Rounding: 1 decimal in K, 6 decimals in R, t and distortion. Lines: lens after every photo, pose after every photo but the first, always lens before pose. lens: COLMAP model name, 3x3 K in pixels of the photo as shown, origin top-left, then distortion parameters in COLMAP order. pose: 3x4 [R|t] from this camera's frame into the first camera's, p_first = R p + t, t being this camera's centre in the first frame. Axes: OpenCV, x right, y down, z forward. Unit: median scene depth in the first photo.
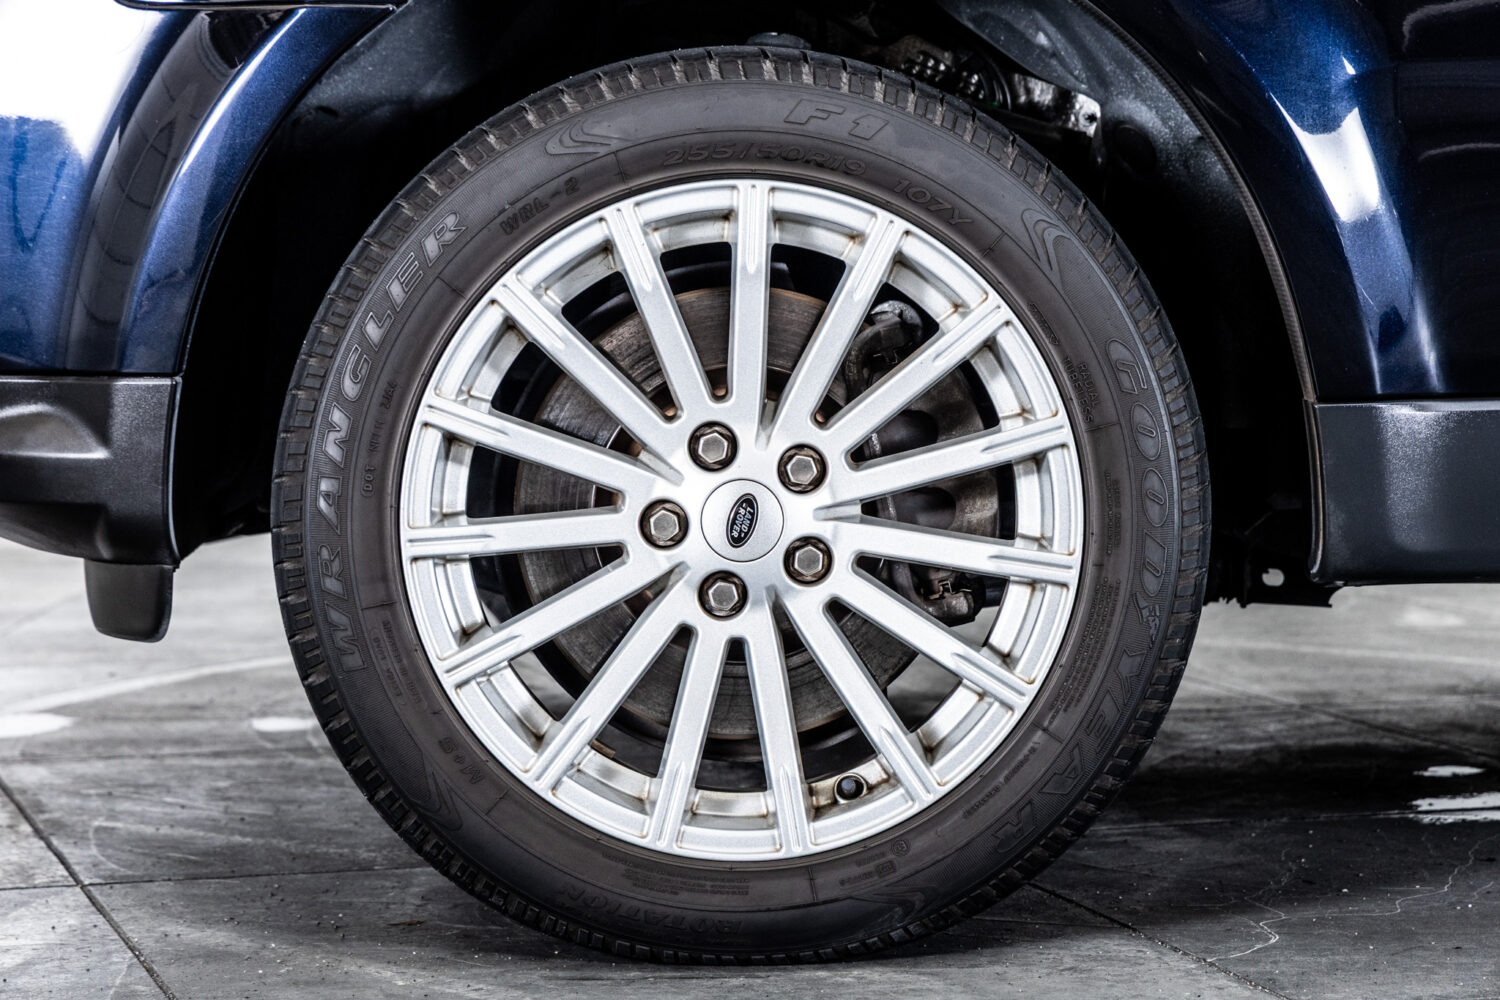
lens RADIAL K [[3666.9, 0, 750.0], [0, 3666.9, 500.0], [0, 0, 1]] dist [-0.007969, 0.416042]
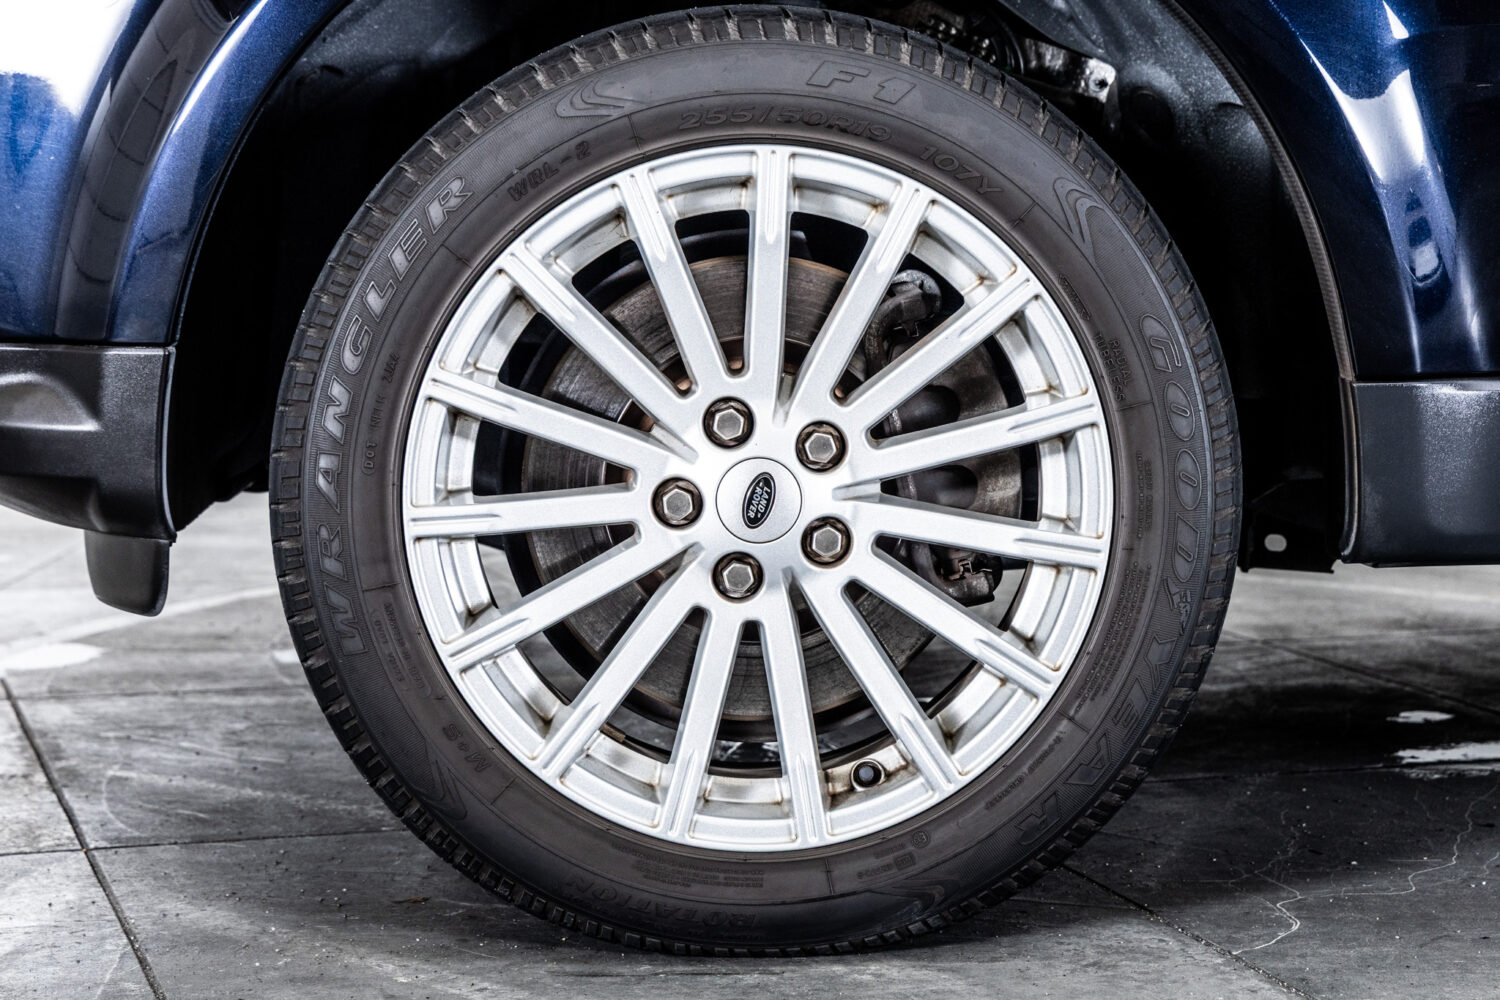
lens RADIAL K [[2948.9, 0, 750.0], [0, 2948.9, 500.0], [0, 0, 1]] dist [0.021202, -0.043030]
pose [[0.999913, 0.005817, 0.011847, -0.013557], [-0.006236, 0.999345, 0.035644, -0.021995], [-0.011632, -0.035714, 0.999294, 0.225517]]
